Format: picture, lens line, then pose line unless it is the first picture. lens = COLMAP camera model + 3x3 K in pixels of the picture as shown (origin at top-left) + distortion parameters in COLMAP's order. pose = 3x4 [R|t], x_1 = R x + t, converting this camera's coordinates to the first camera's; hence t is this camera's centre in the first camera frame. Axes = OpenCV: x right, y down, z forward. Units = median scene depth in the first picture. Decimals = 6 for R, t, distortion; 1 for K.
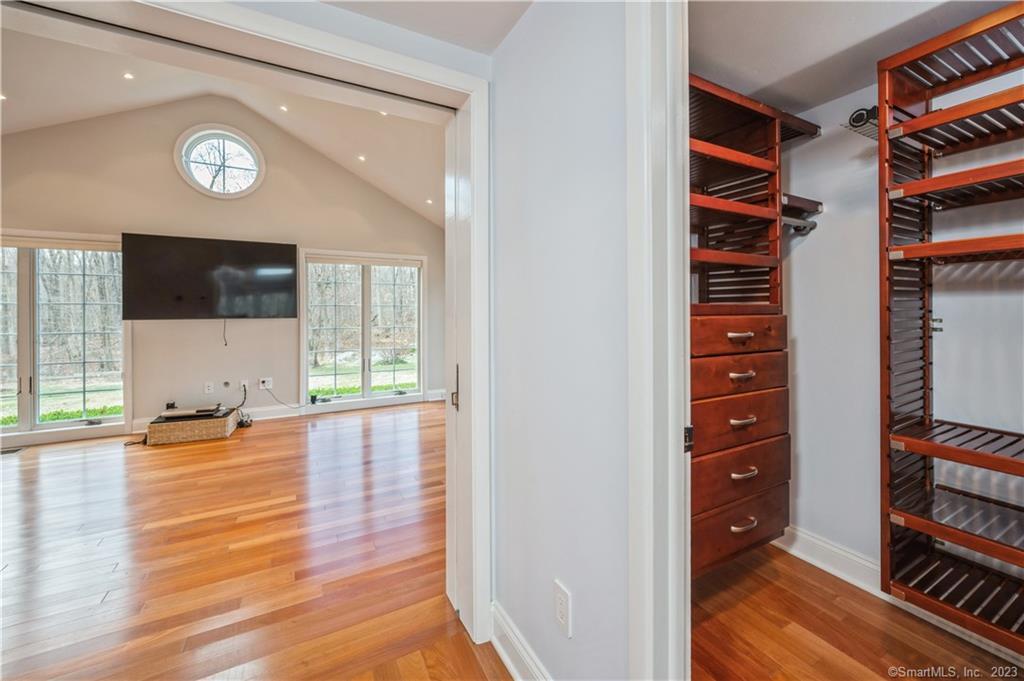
lens RADIAL K [[416.6, 0, 532.4], [0, 416.6, 314.9], [0, 0, 1]] dist [0.000556, 0.001082]
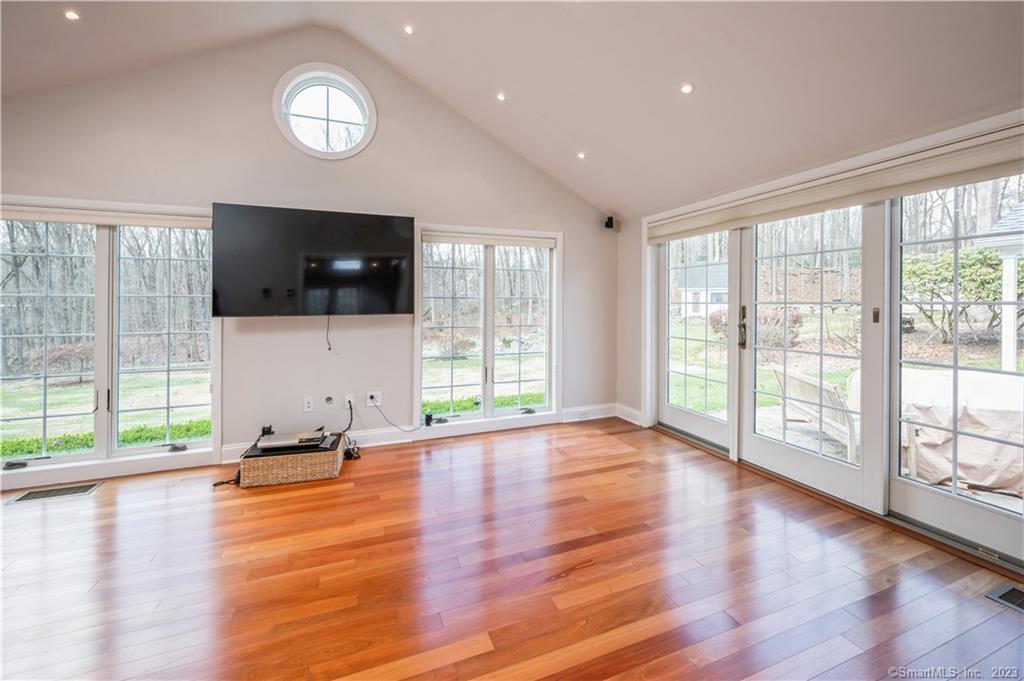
lens RADIAL K [[416.6, 0, 509.2], [0, 416.6, 302.1], [0, 0, 1]] dist [0.000556, 0.001082]
pose [[0.989230, -0.002423, -0.146351, -0.291087], [0.000037, 0.999867, -0.016308, -0.001740], [0.146371, 0.016127, 0.989098, 0.283912]]
